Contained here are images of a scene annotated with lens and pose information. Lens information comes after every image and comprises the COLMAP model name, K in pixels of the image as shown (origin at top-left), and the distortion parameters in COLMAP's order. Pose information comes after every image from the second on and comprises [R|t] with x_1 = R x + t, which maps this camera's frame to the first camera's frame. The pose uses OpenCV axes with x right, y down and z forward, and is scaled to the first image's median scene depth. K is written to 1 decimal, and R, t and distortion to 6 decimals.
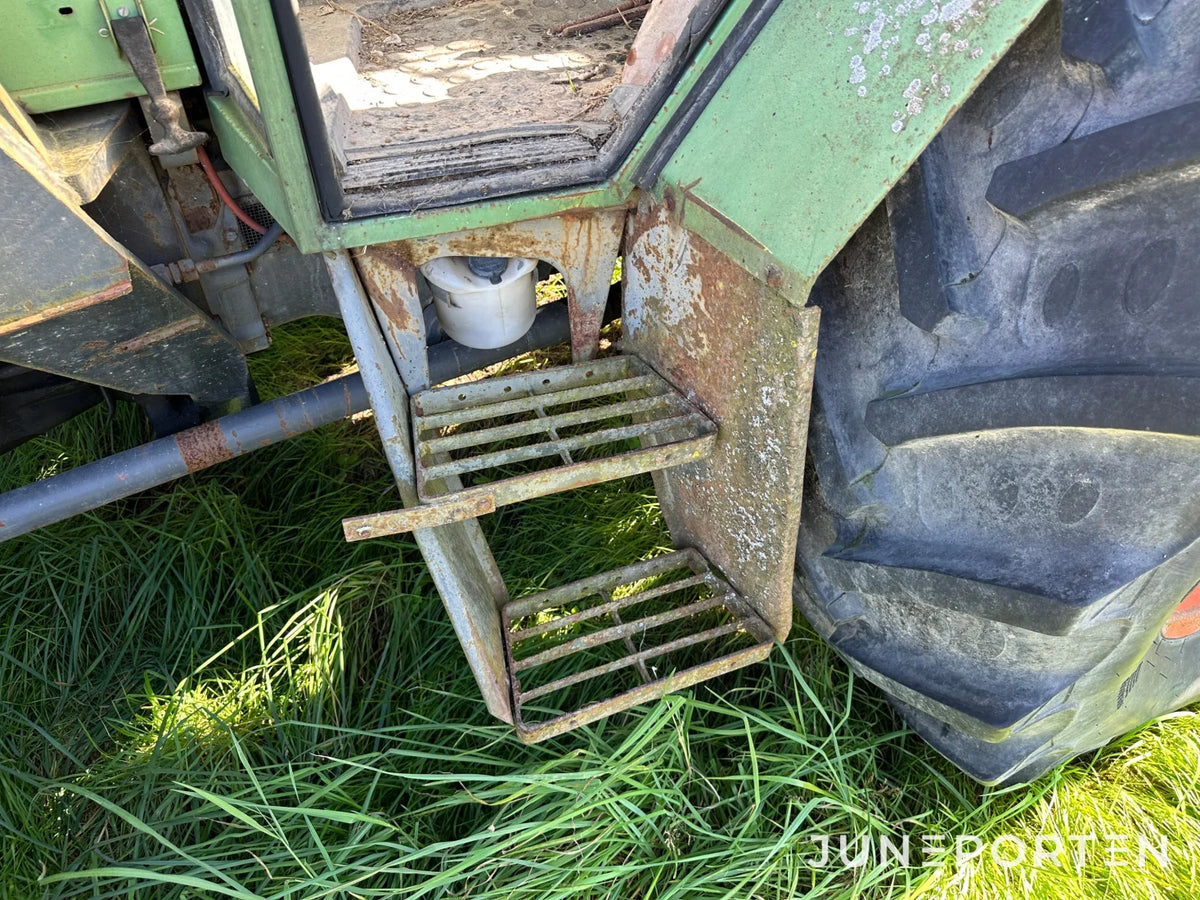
lens RADIAL K [[844.8, 0, 602.6], [0, 844.8, 447.6], [0, 0, 1]] dist [0.045959, -0.059735]
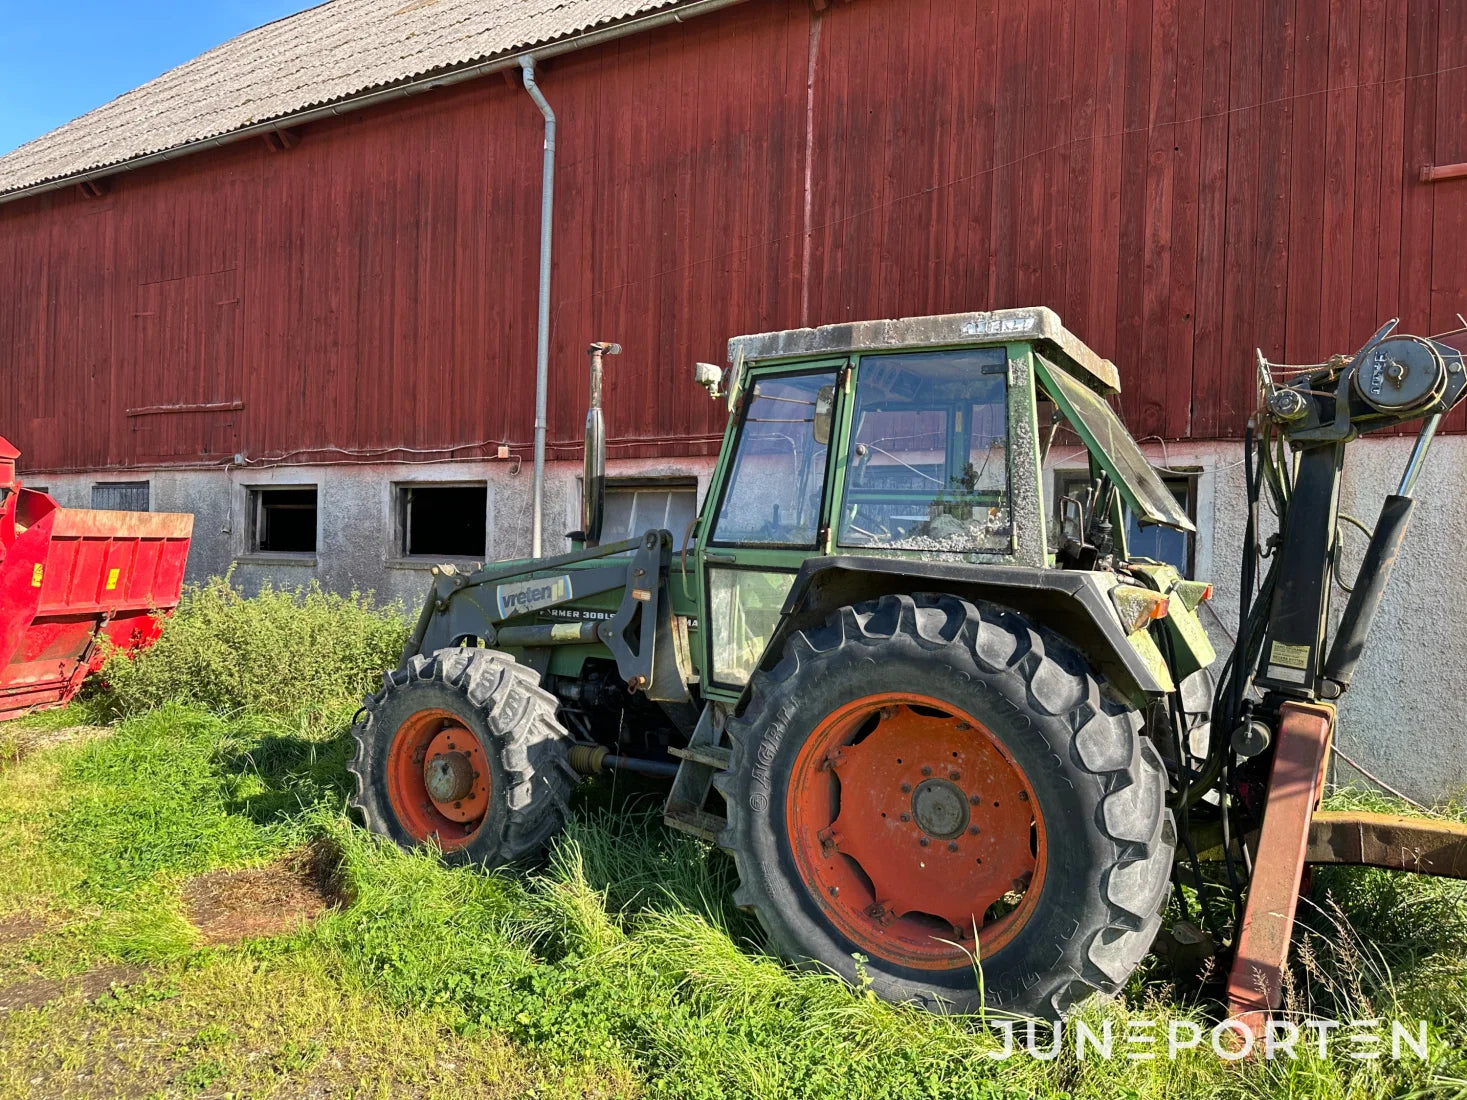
lens RADIAL K [[1034.1, 0, 718.0], [0, 1034.1, 559.3], [0, 0, 1]] dist [0.035993, -0.043517]
pose [[0.494425, 0.032655, -0.868607, 4.088688], [-0.645217, 0.683388, -0.341577, 1.008743], [0.582441, 0.729324, 0.358954, -1.376477]]
